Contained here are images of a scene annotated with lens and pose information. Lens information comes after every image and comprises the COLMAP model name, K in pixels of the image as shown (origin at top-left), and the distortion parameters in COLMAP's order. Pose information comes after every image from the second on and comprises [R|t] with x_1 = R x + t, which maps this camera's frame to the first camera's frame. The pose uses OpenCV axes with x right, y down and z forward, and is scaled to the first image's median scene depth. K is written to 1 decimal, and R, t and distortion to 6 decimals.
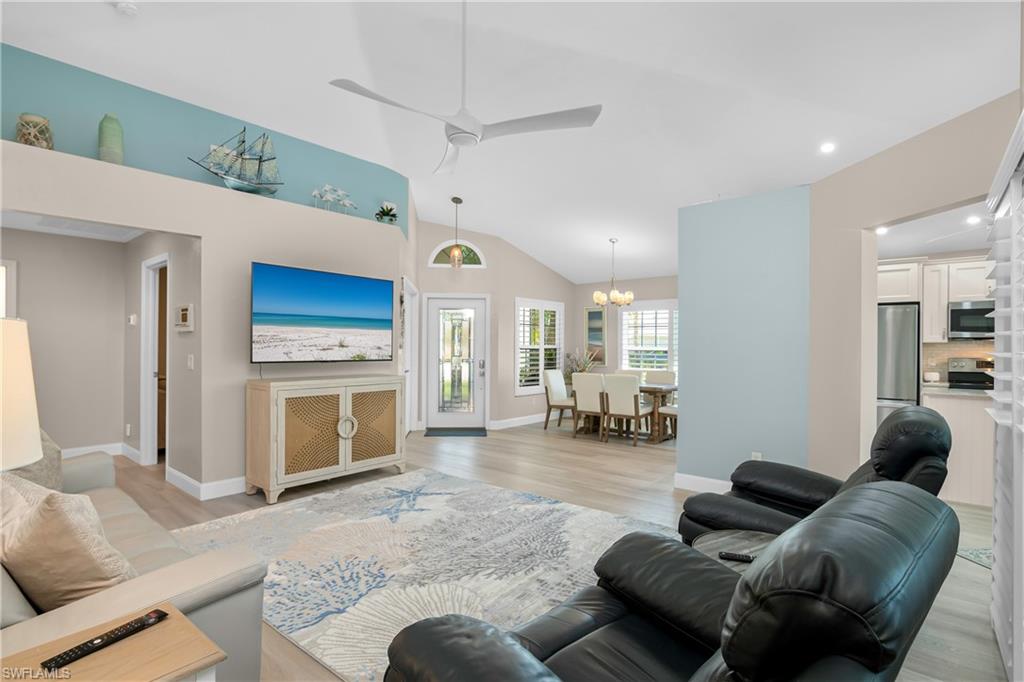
lens RADIAL K [[509.9, 0, 493.3], [0, 509.9, 350.7], [0, 0, 1]] dist [-0.002603, -0.000115]
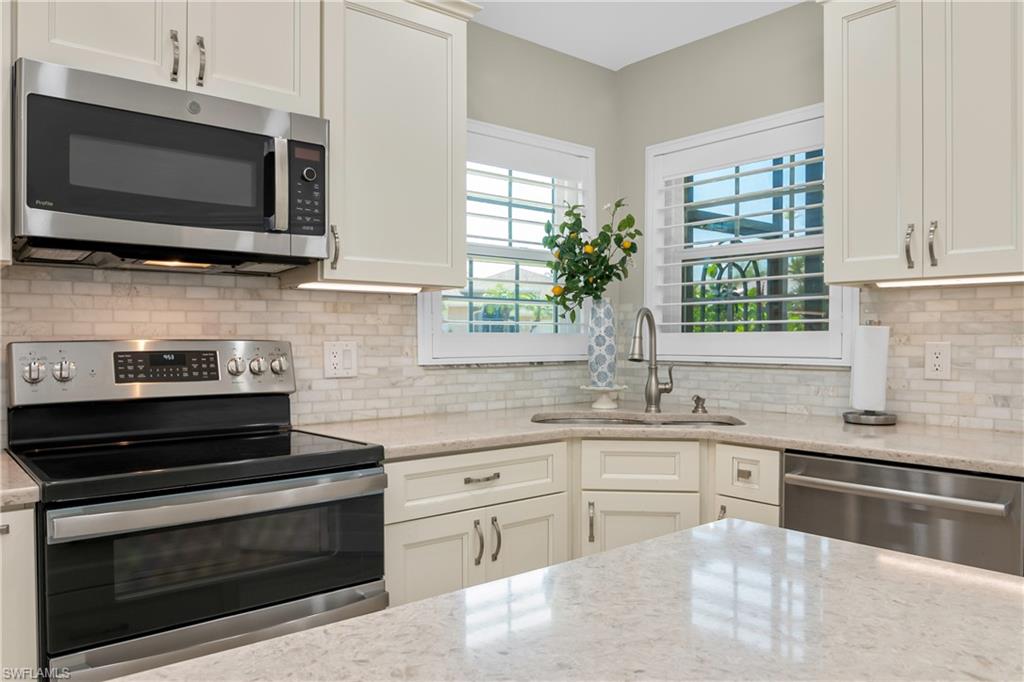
lens RADIAL K [[735.3, 0, 507.5], [0, 735.3, 345.1], [0, 0, 1]] dist [-0.022722, -0.003718]
pose [[0.161024, -0.016016, 0.986821, 0.644399], [0.003482, 0.999871, 0.015660, 0.011838], [-0.986944, 0.000914, 0.161059, 0.763748]]
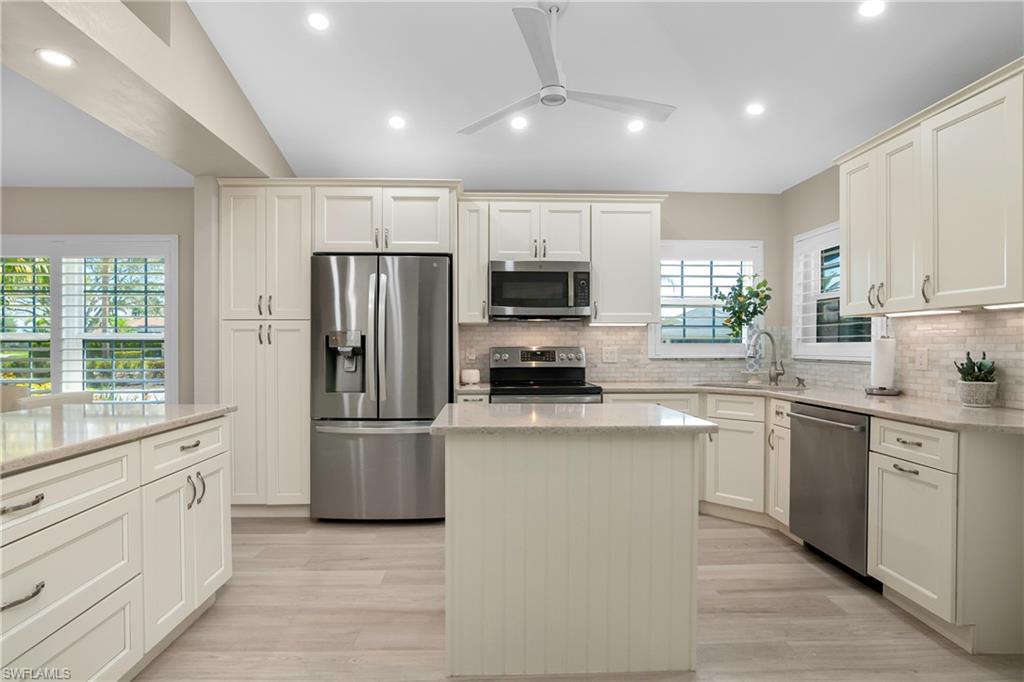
lens RADIAL K [[518.1, 0, 506.9], [0, 518.1, 349.1], [0, 0, 1]] dist [-0.006591, -0.000122]
pose [[0.731704, -0.011958, 0.681517, 0.461873], [0.007329, 0.999926, 0.009676, 0.010541], [-0.681583, -0.002085, 0.731738, 0.502735]]
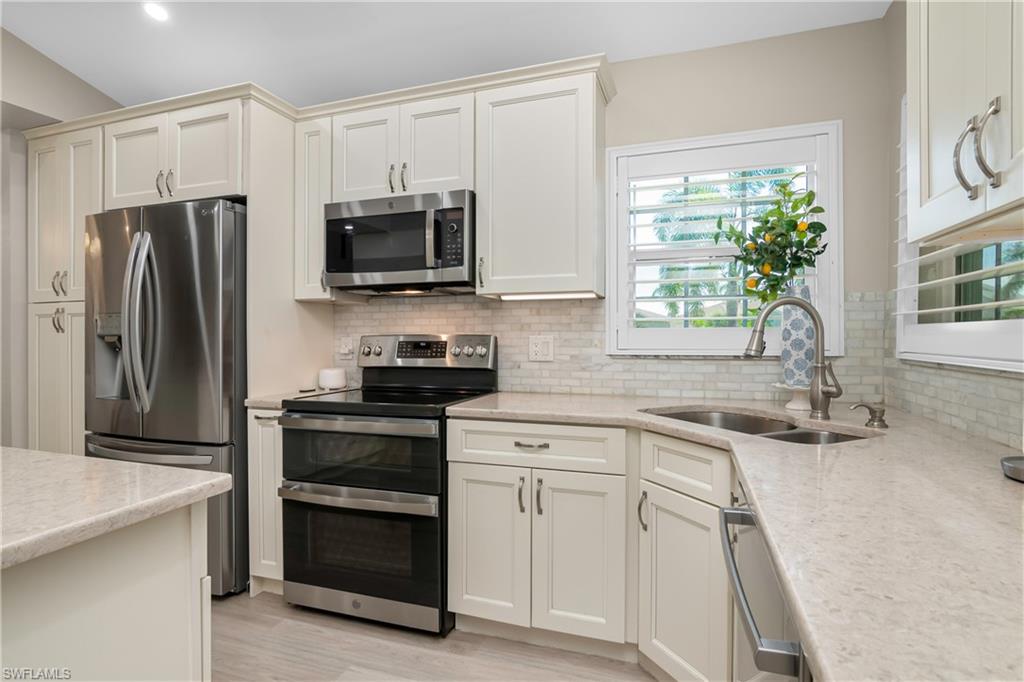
lens RADIAL K [[523.9, 0, 507.9], [0, 523.9, 336.4], [0, 0, 1]] dist [-0.011292, -0.000101]
pose [[0.930112, -0.011337, 0.367102, 0.869759], [0.010922, 0.999935, 0.003207, 0.015114], [-0.367115, 0.001026, 0.930175, 0.537101]]
